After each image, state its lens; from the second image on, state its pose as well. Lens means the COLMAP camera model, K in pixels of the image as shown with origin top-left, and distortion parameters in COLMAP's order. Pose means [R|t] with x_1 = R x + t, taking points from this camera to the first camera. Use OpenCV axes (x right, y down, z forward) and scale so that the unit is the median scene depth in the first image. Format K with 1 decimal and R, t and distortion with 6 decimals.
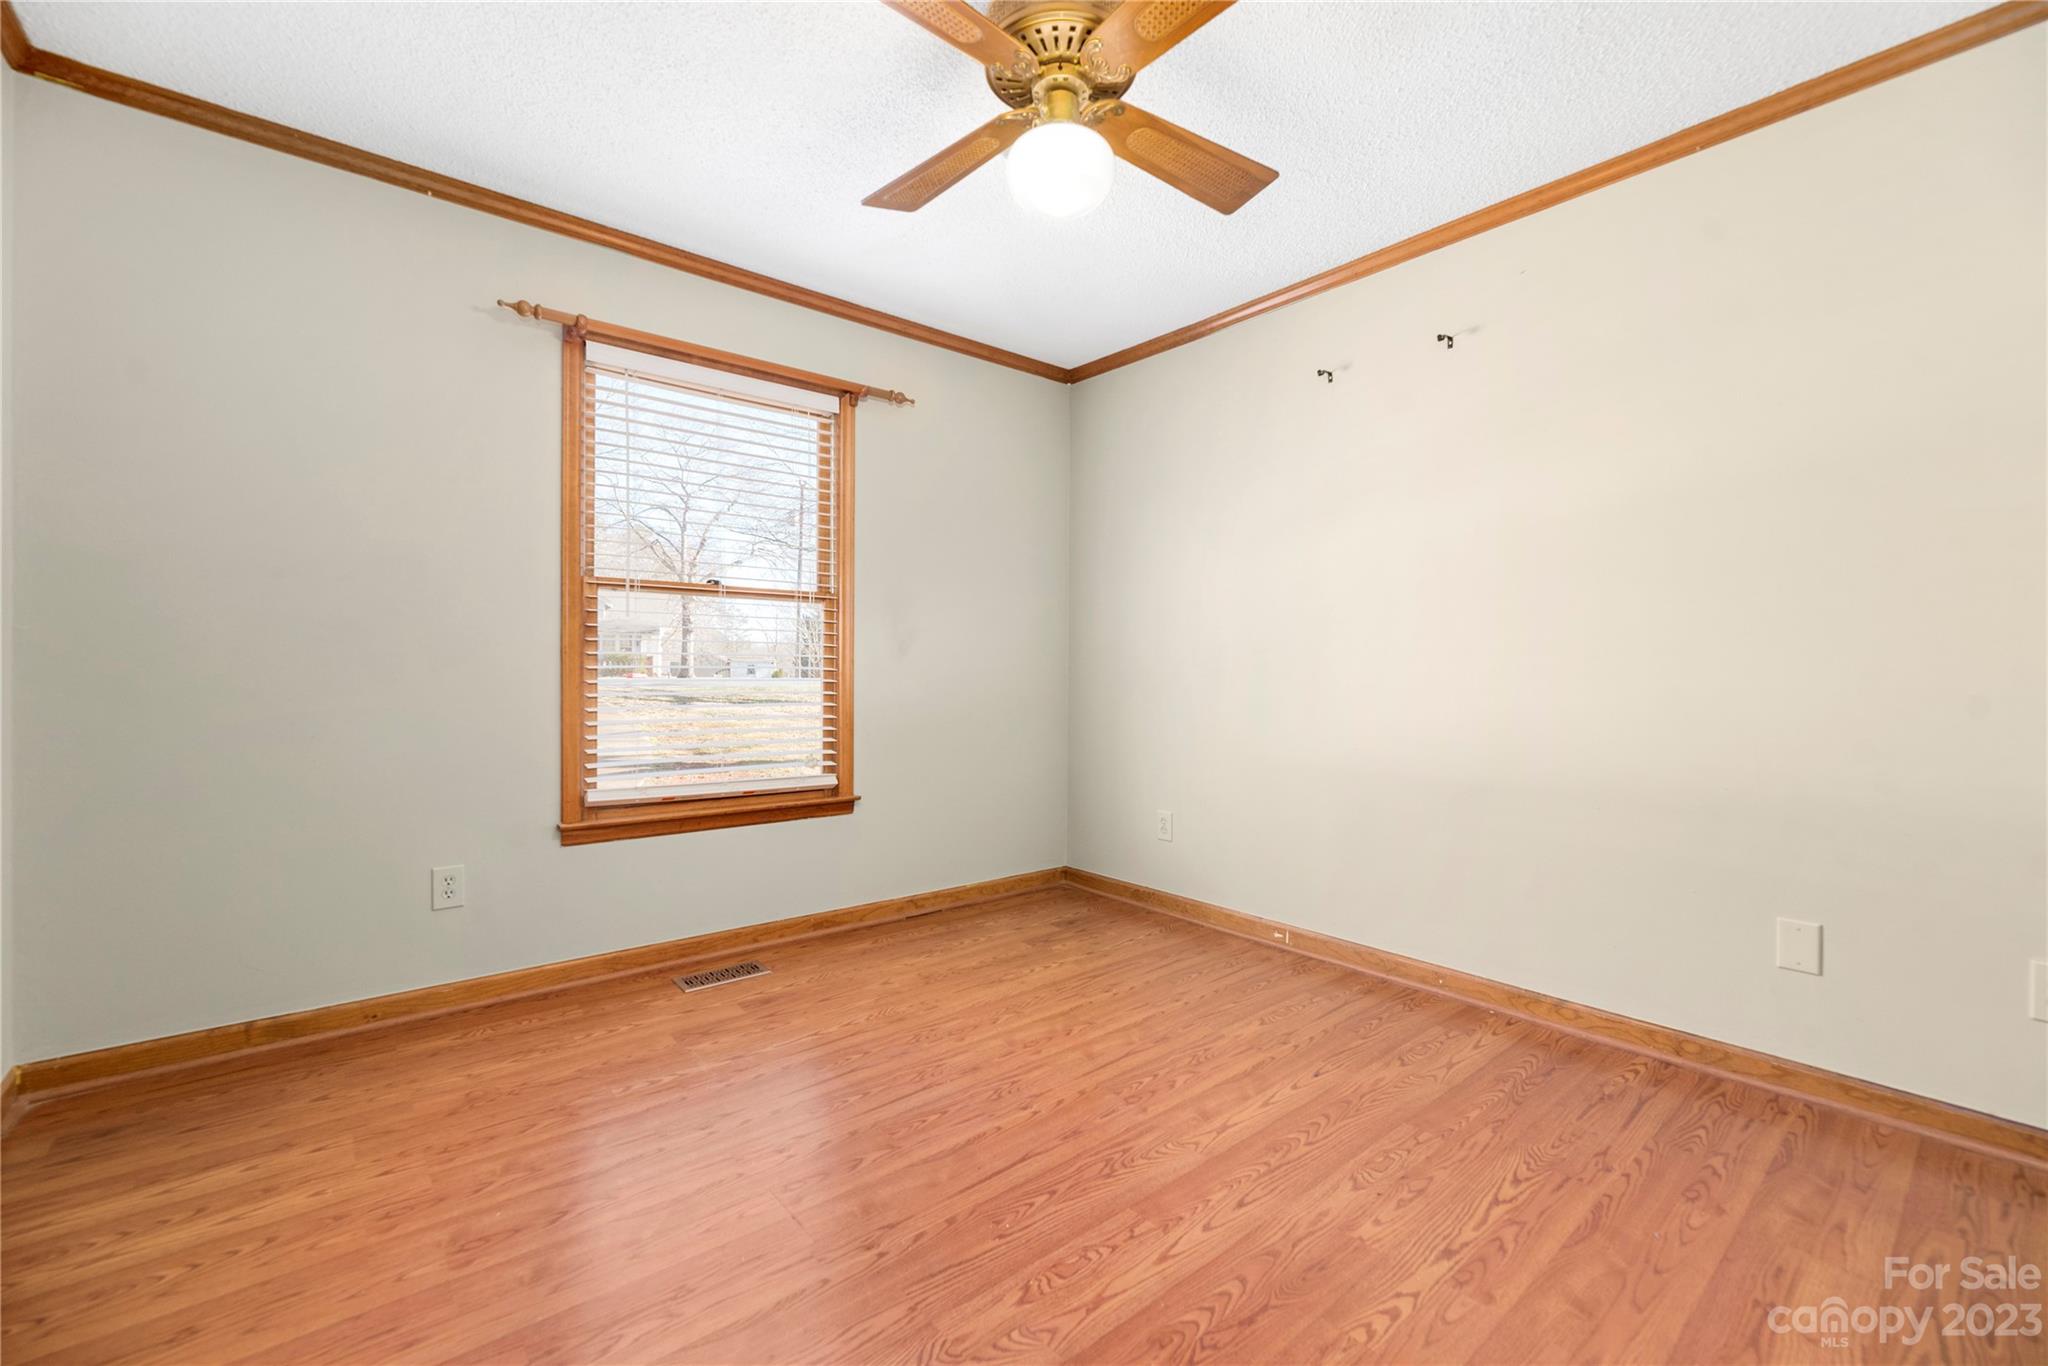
lens RADIAL K [[855.6, 0, 1018.7], [0, 855.6, 677.7], [0, 0, 1]] dist [-0.001113, -0.000193]
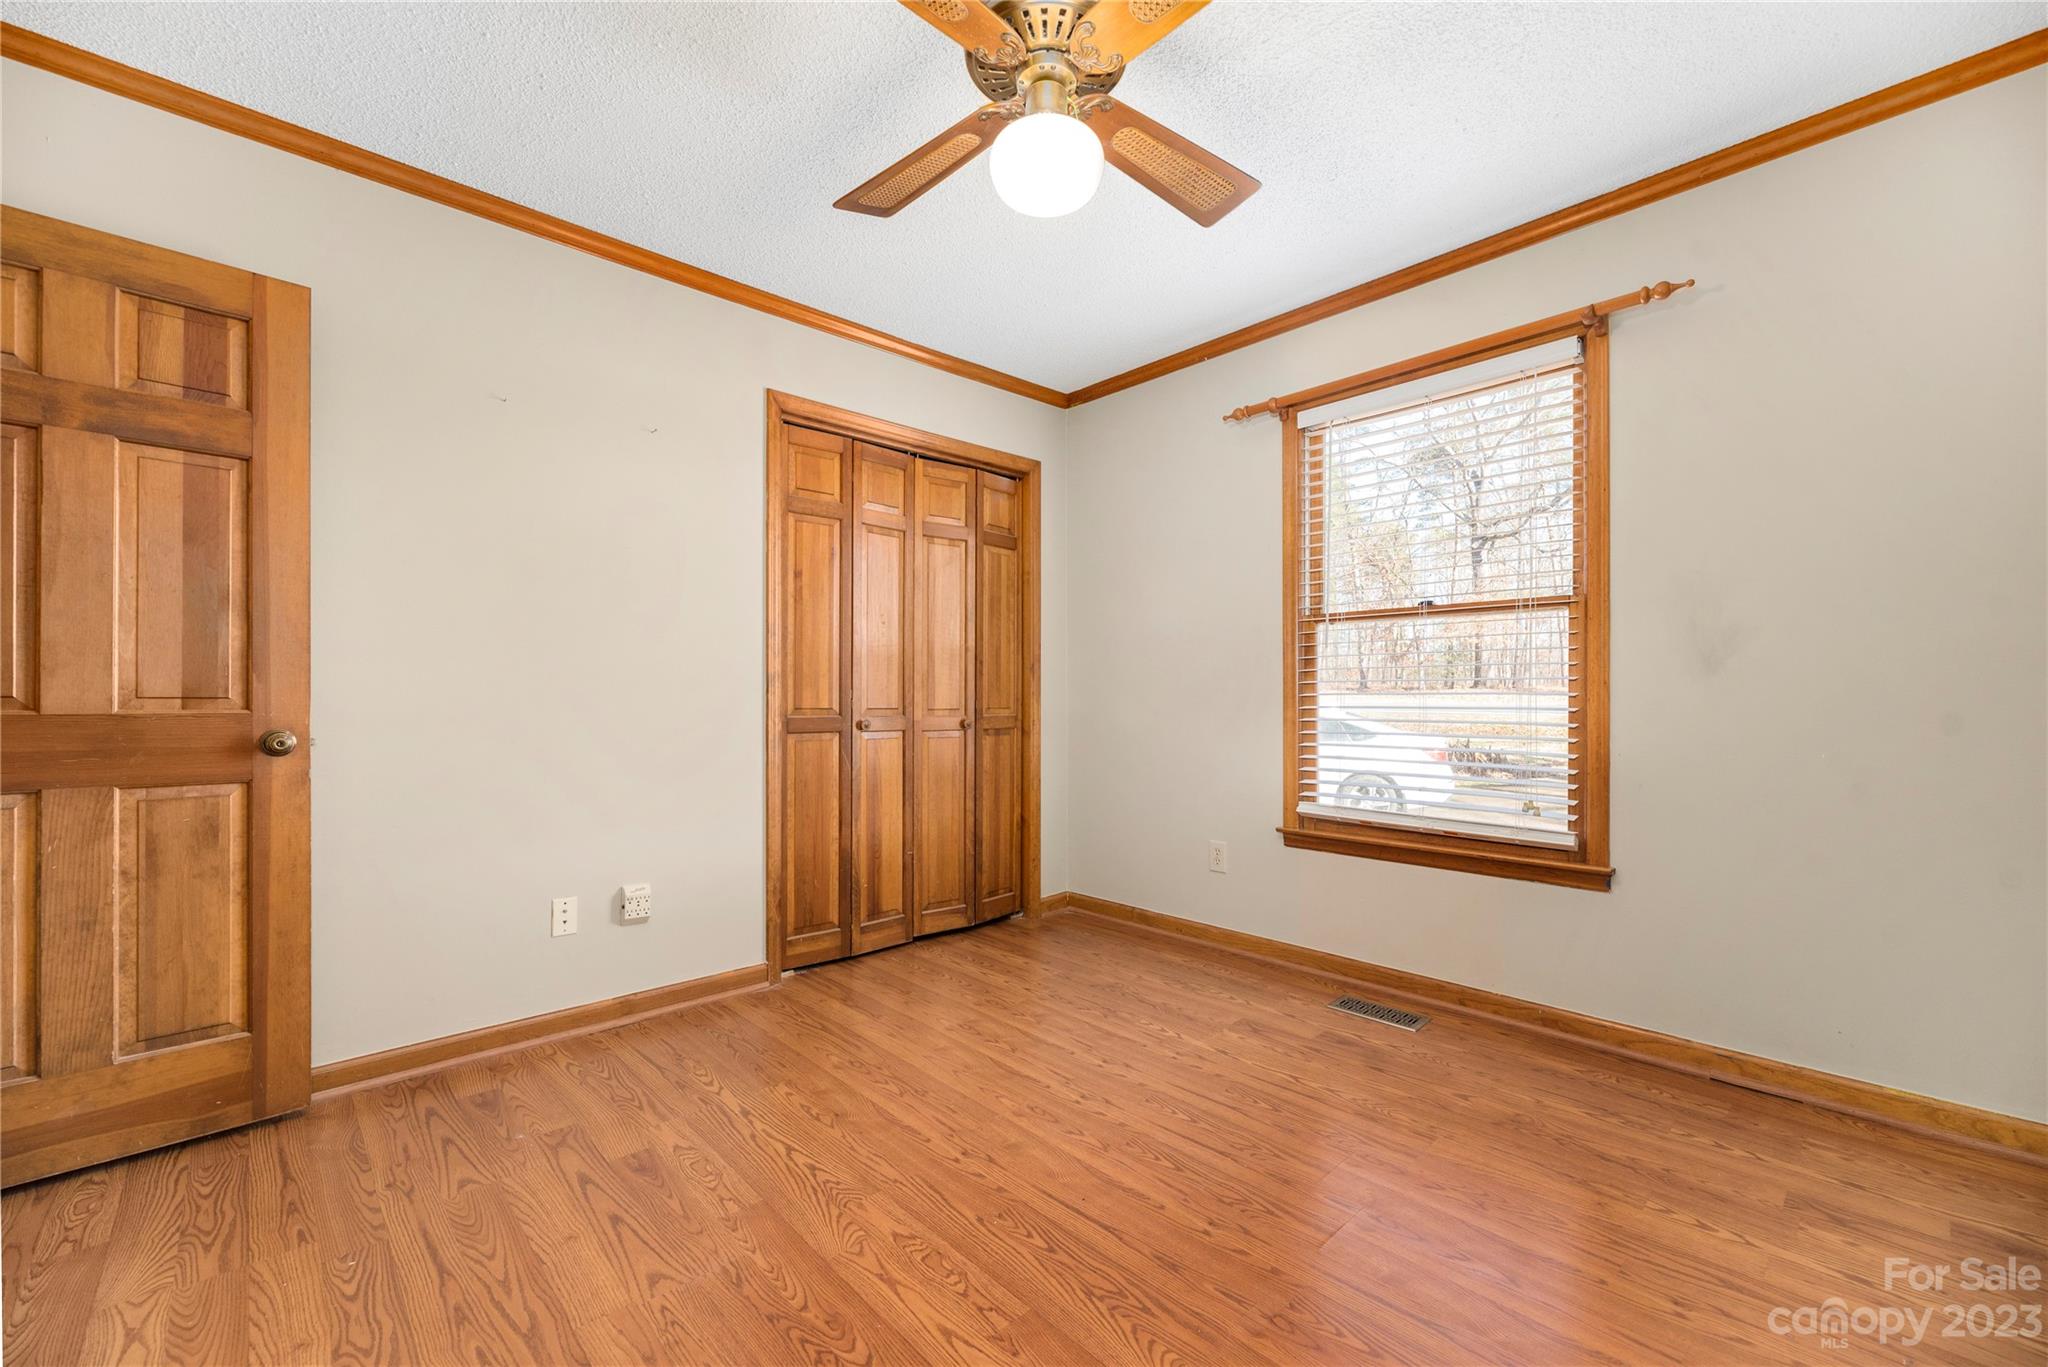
lens RADIAL K [[824.3, 0, 1019.9], [0, 824.3, 696.1], [0, 0, 1]] dist [-0.001263, -0.000162]
pose [[0.056144, -0.005861, -0.998405, 0.682425], [-0.006002, 0.999963, -0.006208, -0.000540], [0.998405, 0.006341, 0.056106, 0.658348]]
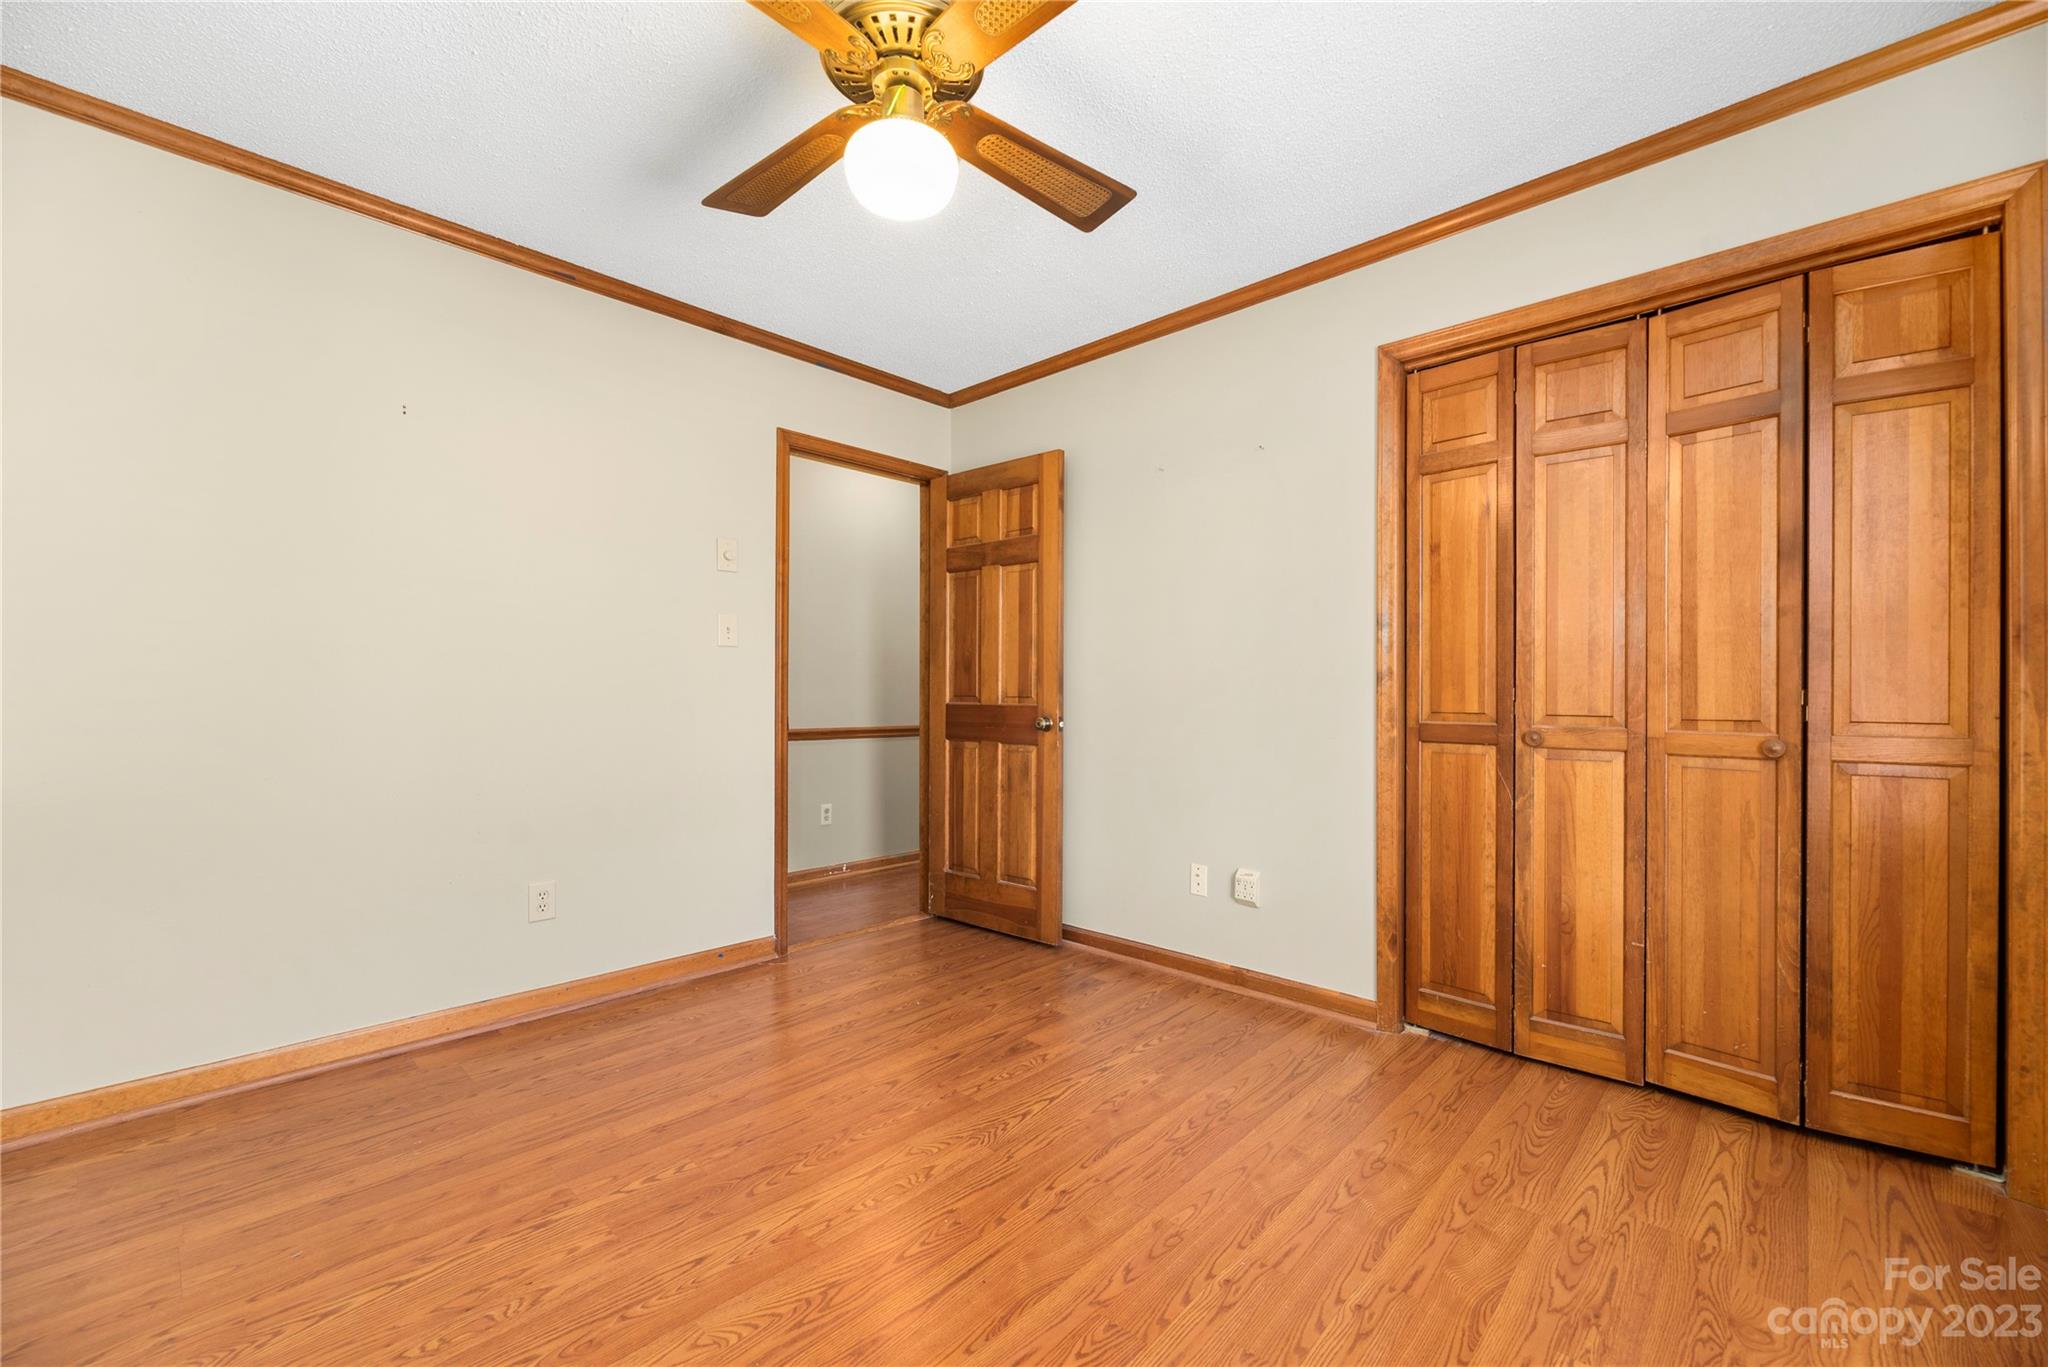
lens RADIAL K [[832.8, 0, 1028.1], [0, 832.8, 690.3], [0, 0, 1]] dist [-0.001410, -0.000171]
pose [[-0.991307, -0.006975, -0.131383, 0.017921], [-0.007247, 0.999972, 0.001592, -0.013340], [0.131368, 0.002530, -0.991330, 1.382086]]
